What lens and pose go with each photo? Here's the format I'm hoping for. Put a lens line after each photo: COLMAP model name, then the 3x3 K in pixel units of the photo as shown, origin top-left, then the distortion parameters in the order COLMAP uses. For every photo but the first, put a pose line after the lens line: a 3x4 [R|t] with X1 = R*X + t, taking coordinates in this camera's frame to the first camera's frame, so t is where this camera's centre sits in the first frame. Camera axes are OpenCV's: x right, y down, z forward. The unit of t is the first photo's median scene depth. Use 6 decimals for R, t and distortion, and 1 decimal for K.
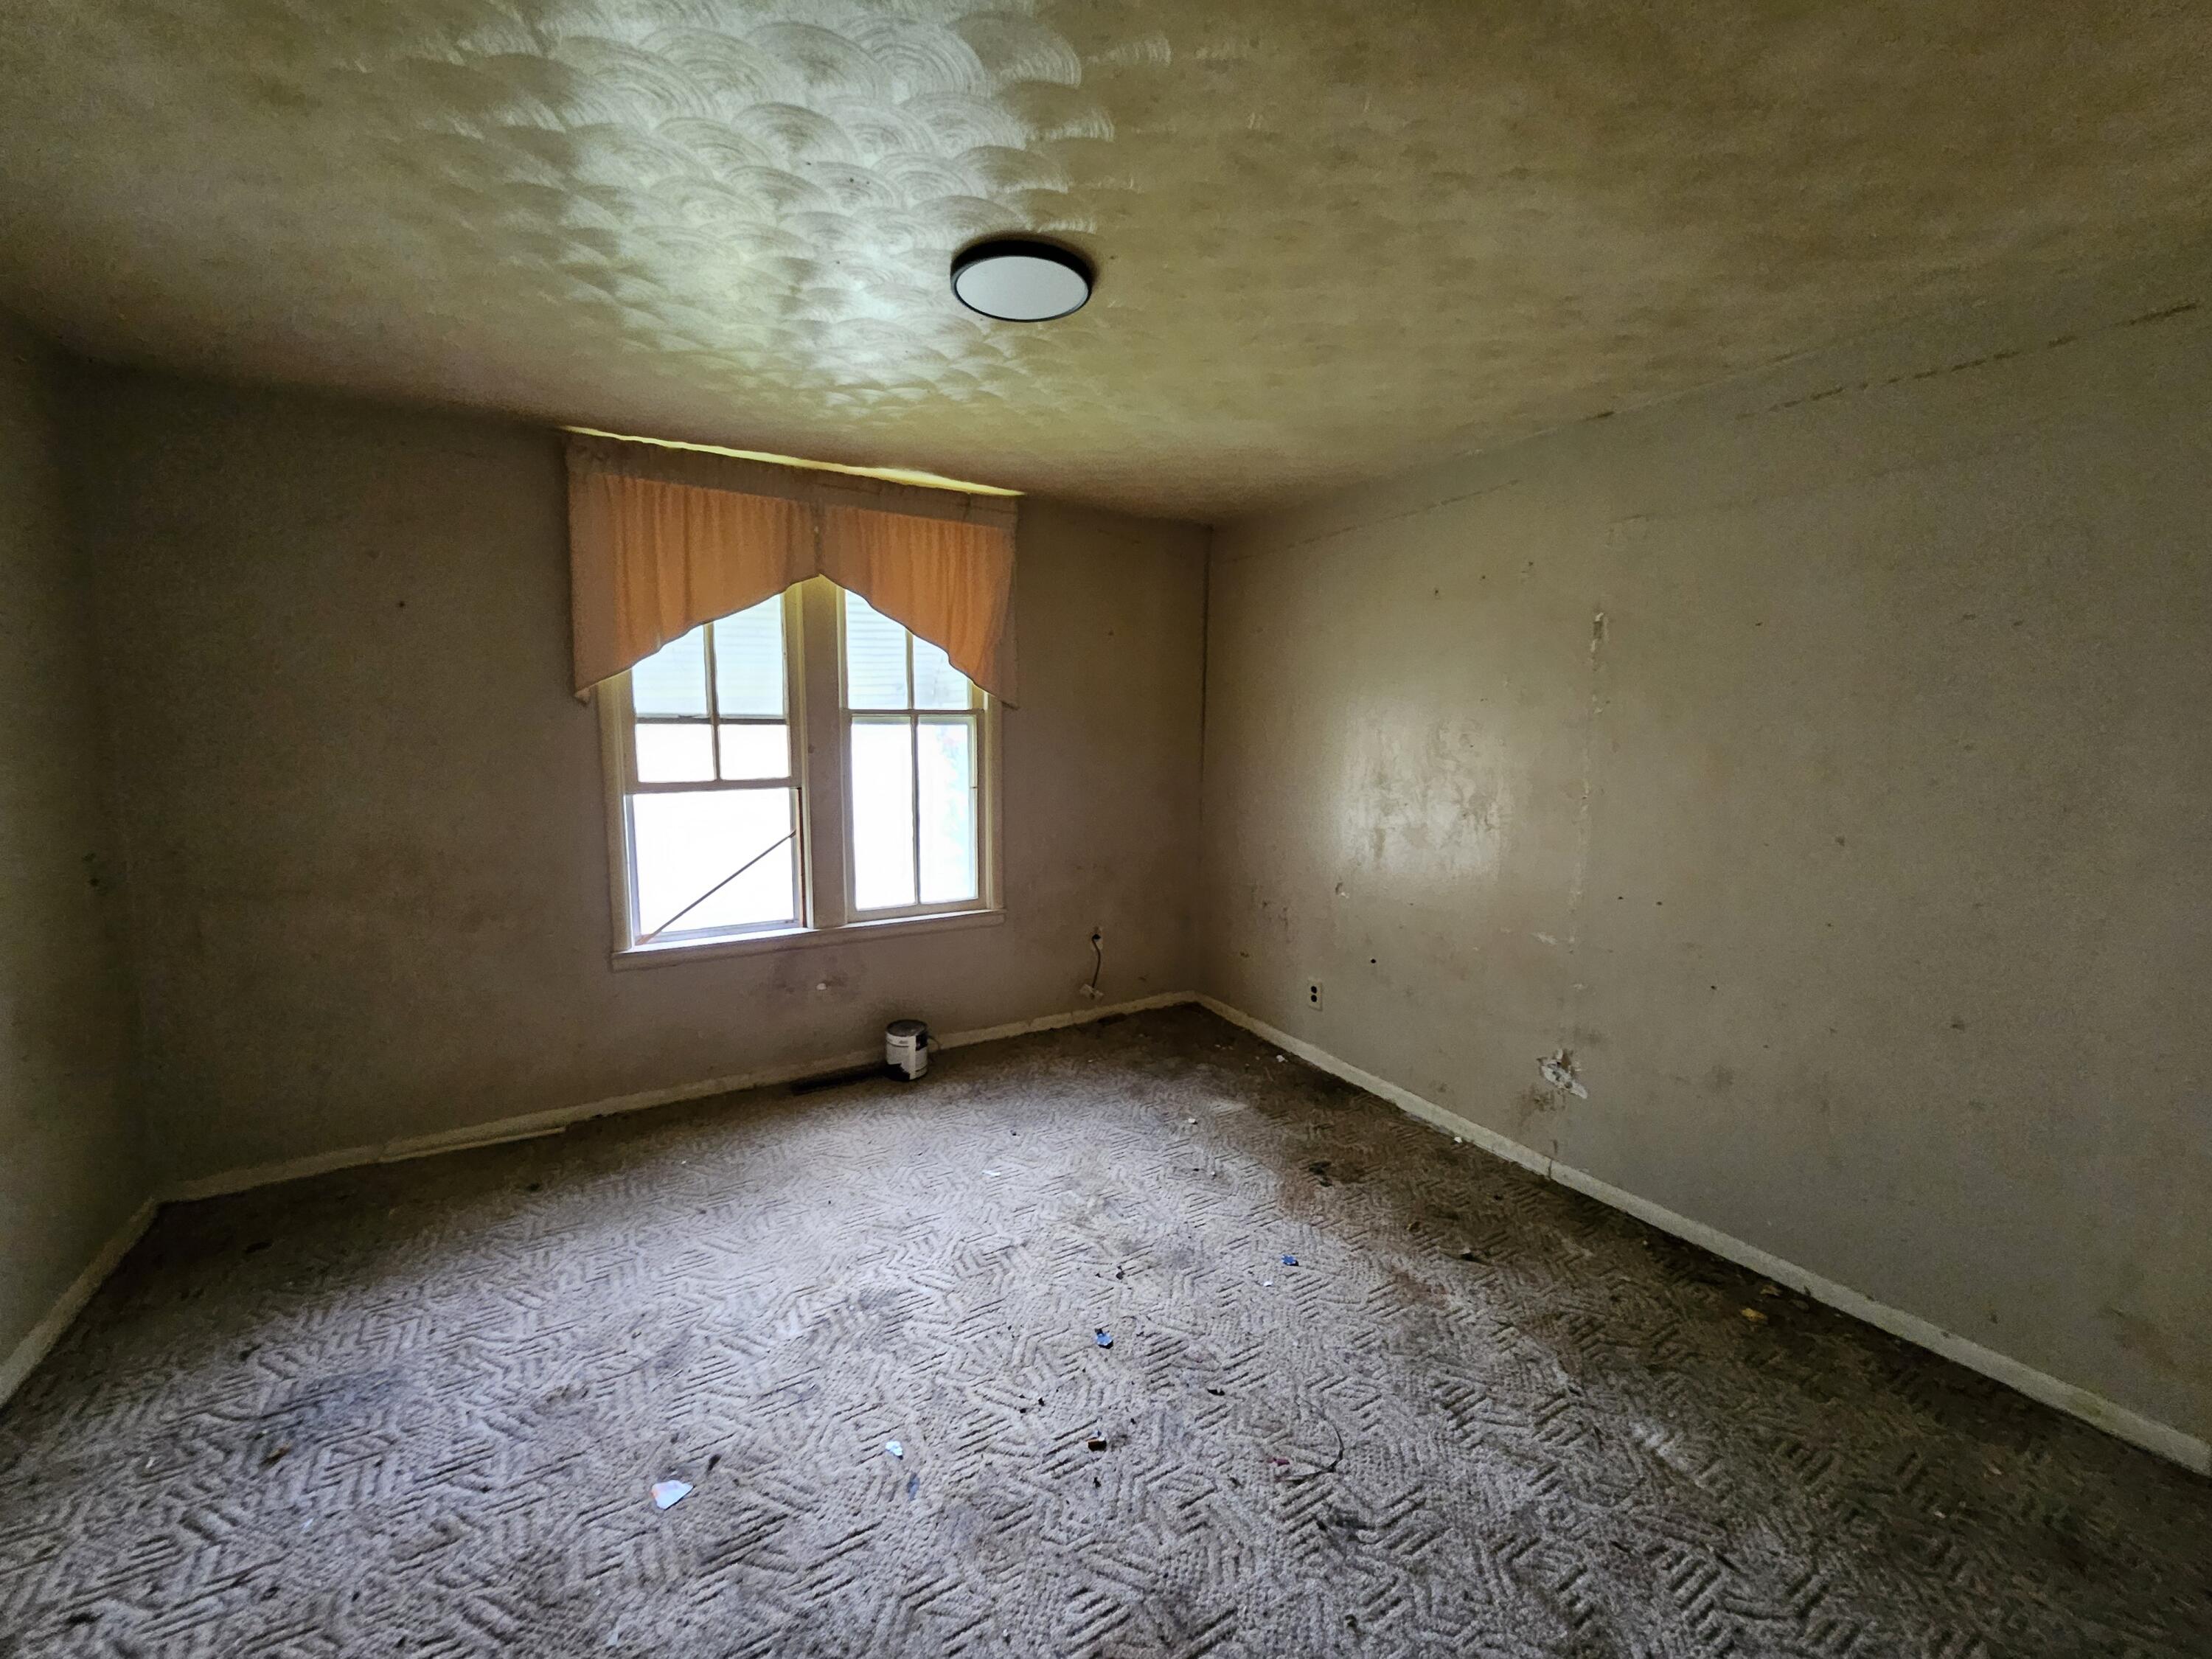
lens RADIAL K [[869.8, 0, 1109.5], [0, 869.8, 825.1], [0, 0, 1]] dist [0.002624, -0.001471]
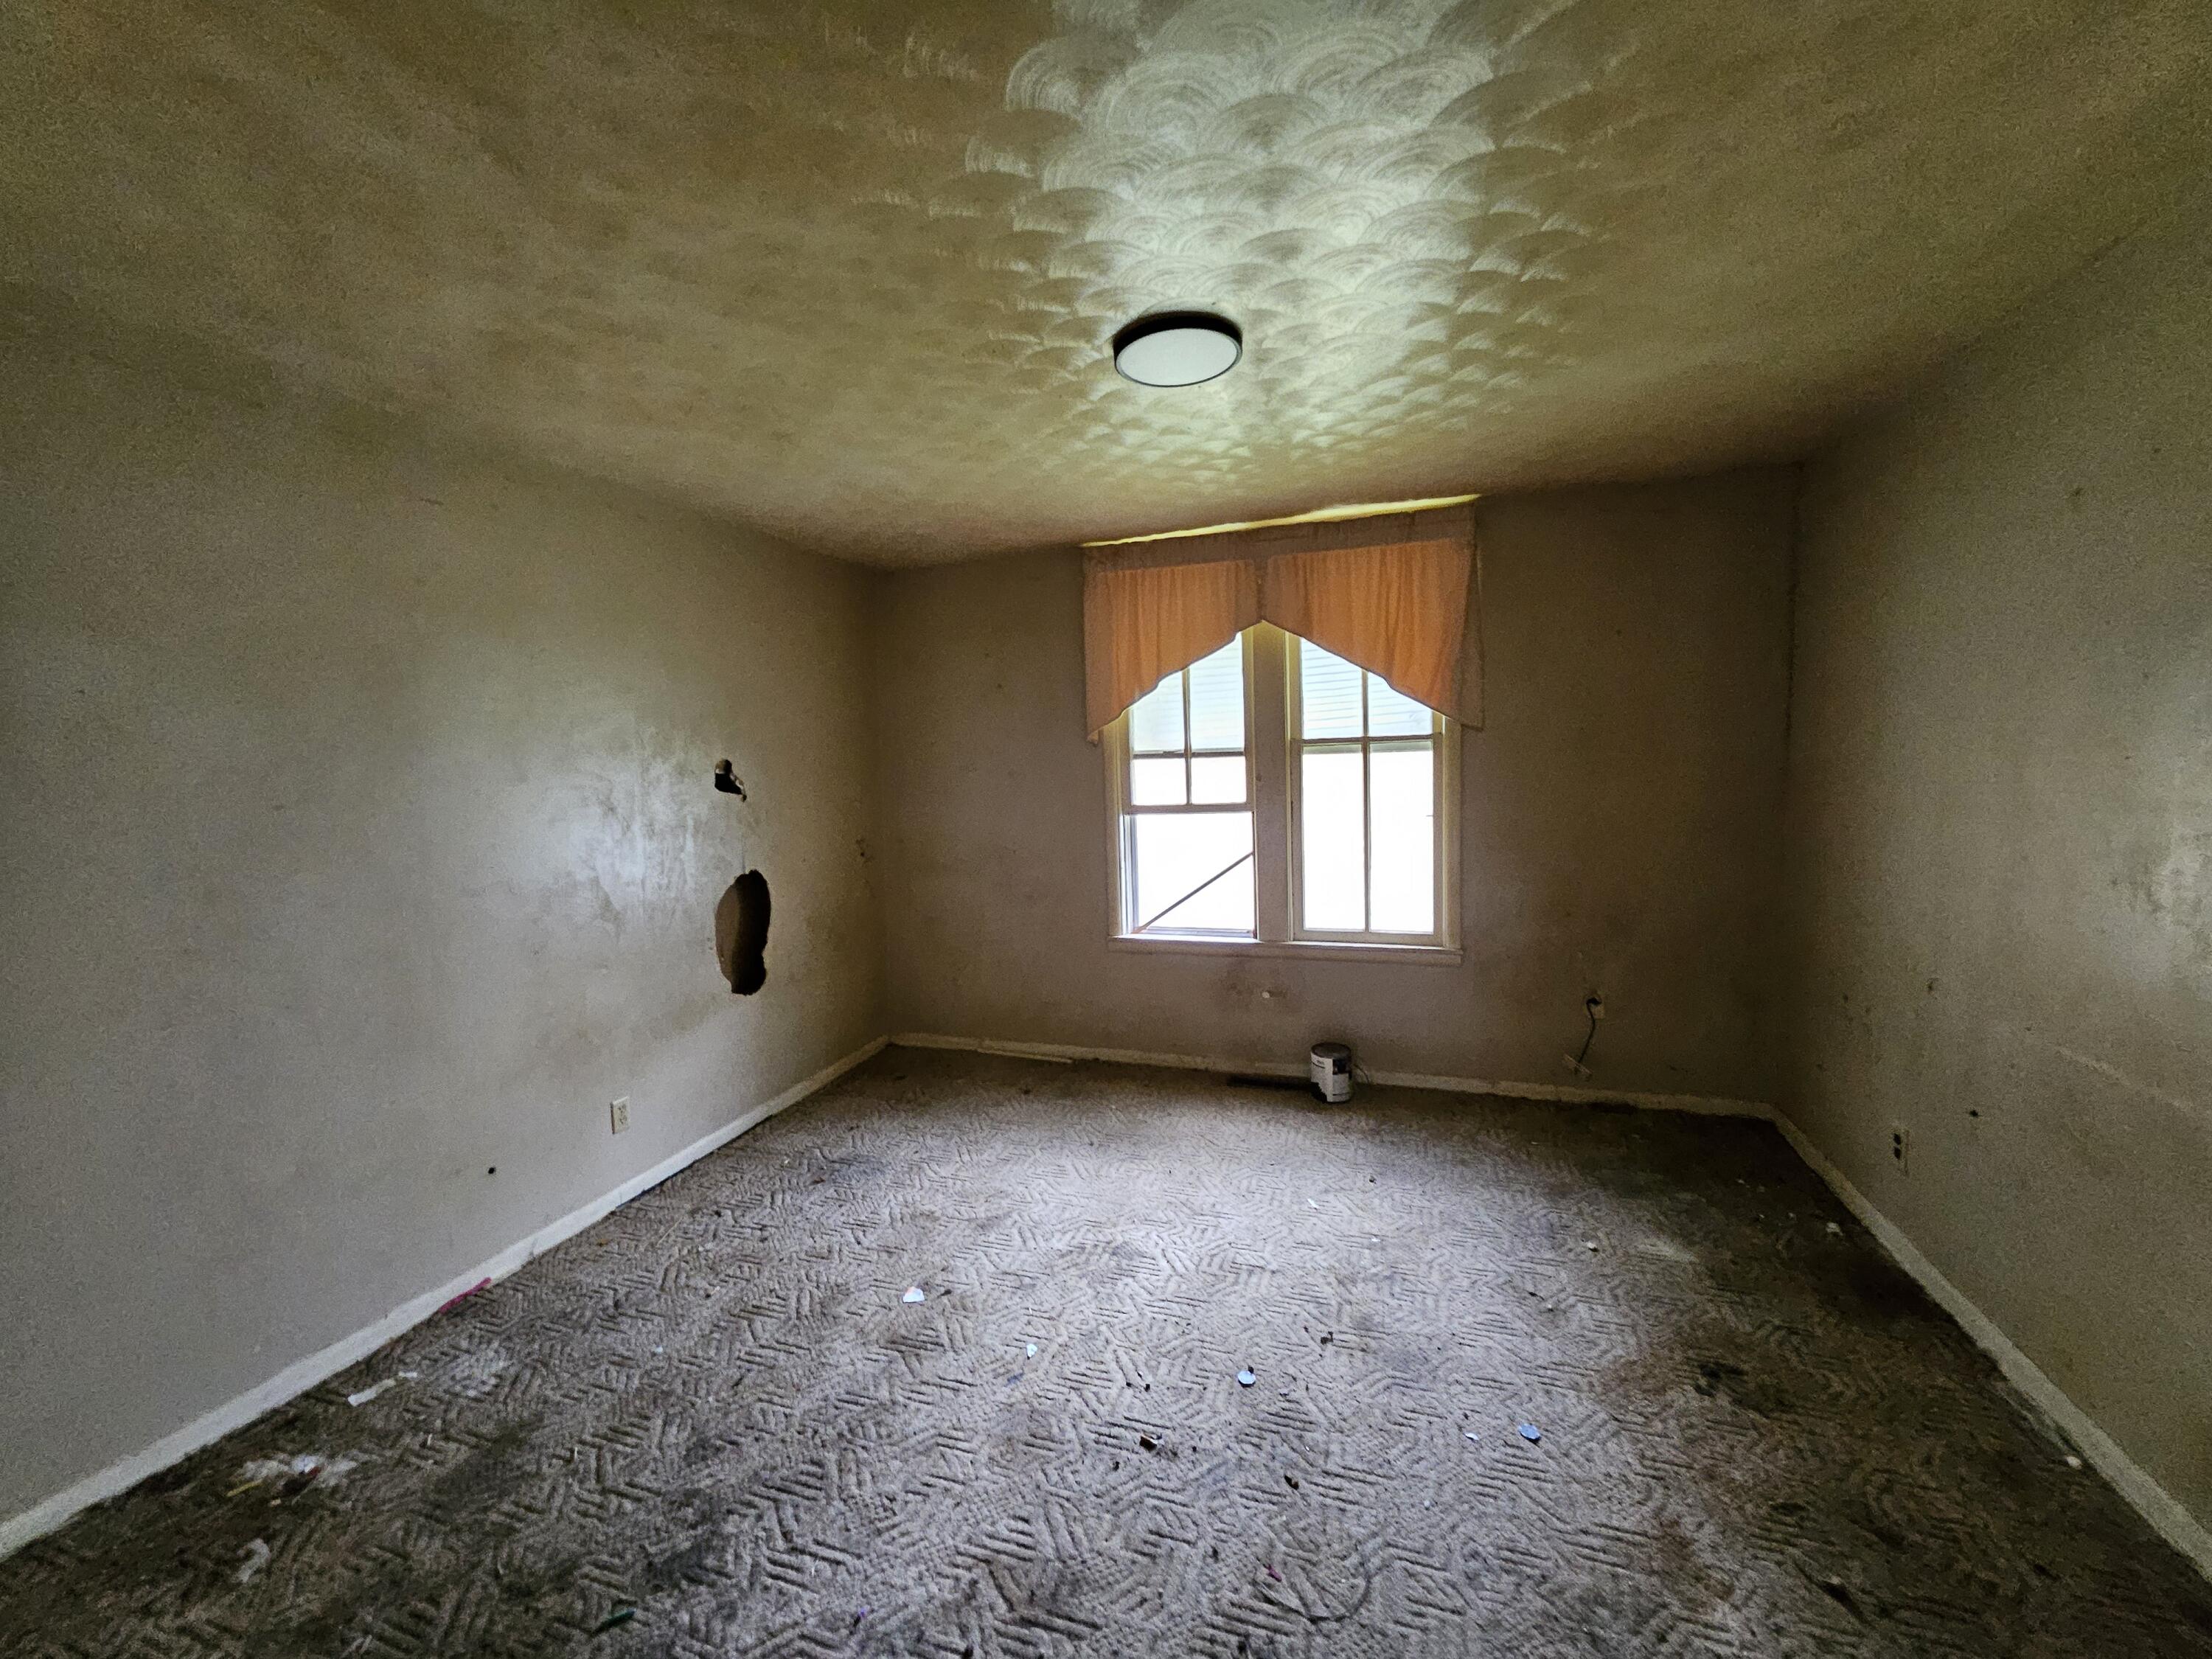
lens RADIAL K [[869.8, 0, 1099.7], [0, 869.8, 827.7], [0, 0, 1]] dist [0.002624, -0.001471]
pose [[0.649794, 0.033854, -0.759356, 0.438574], [-0.056388, 0.998402, -0.003741, -0.009522], [0.758016, 0.045249, 0.650664, 0.151652]]
